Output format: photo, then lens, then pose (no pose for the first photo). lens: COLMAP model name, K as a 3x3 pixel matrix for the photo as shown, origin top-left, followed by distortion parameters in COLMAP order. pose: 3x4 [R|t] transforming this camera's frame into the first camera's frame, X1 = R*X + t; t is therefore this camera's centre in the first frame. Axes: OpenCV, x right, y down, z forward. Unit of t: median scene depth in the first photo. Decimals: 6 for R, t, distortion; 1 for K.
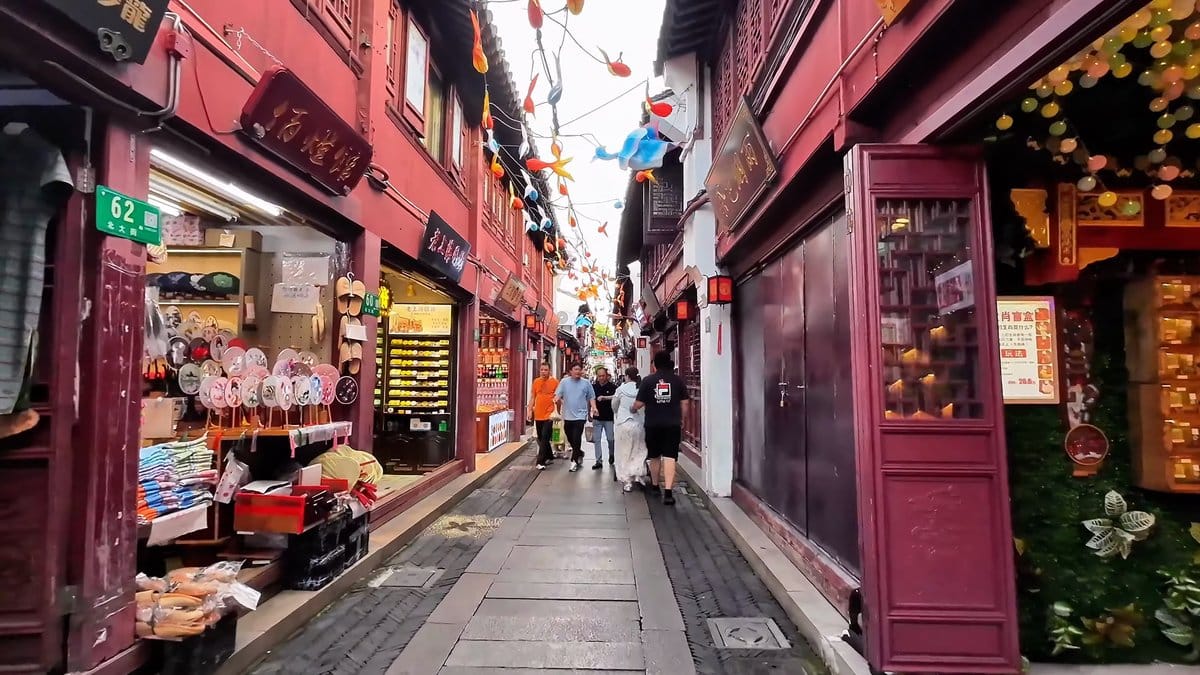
lens RADIAL K [[579.3, 0, 599.3], [0, 579.3, 341.5], [0, 0, 1]] dist [0.003605, -0.003853]
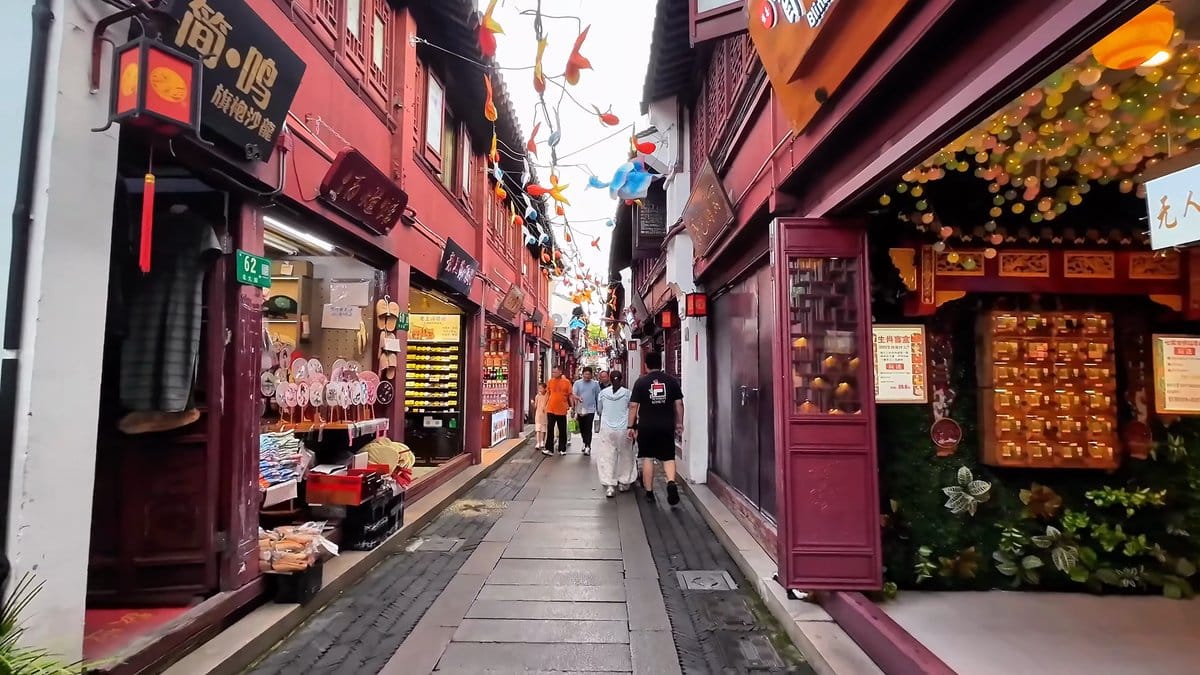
lens RADIAL K [[579.3, 0, 597.7], [0, 579.3, 339.6], [0, 0, 1]] dist [0.003605, -0.003853]
pose [[0.999961, -0.000038, 0.008800, 0.001176], [0.000054, 0.999999, -0.001721, -0.030896], [-0.008800, 0.001721, 0.999960, -0.275806]]
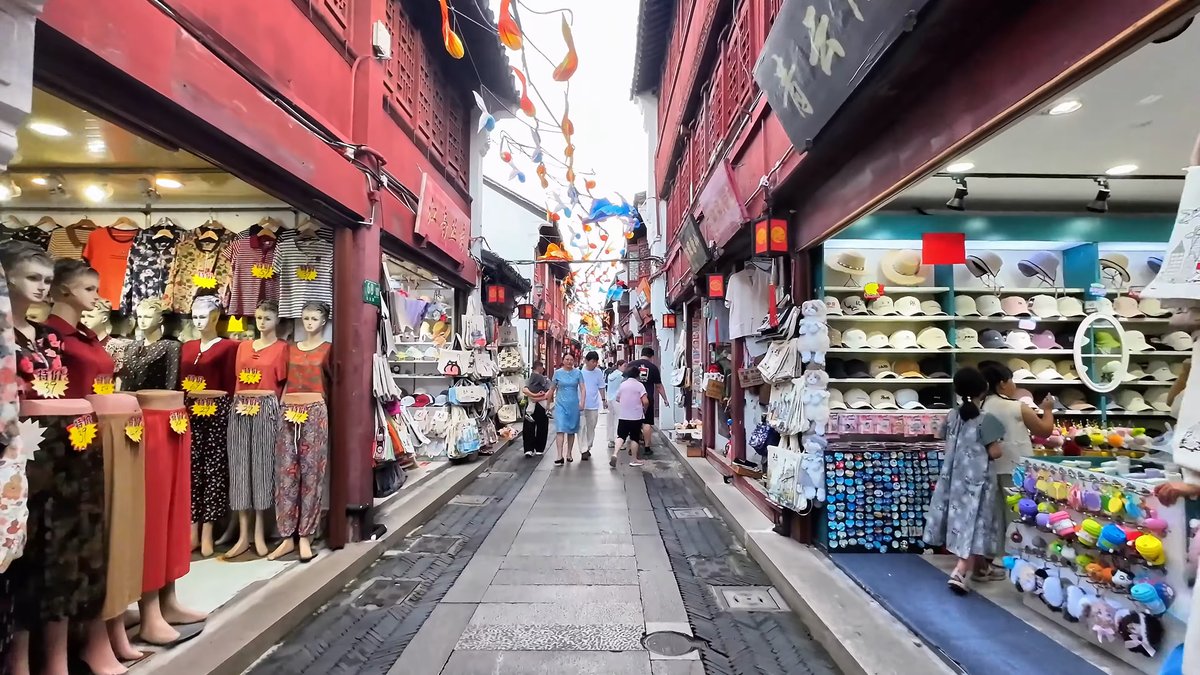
lens RADIAL K [[579.3, 0, 602.8], [0, 579.3, 335.2], [0, 0, 1]] dist [0.003605, -0.003853]
pose [[0.999576, -0.002739, 0.028975, -0.146781], [0.001963, 0.999639, 0.026798, -0.453200], [-0.029038, -0.026729, 0.999221, -3.971918]]
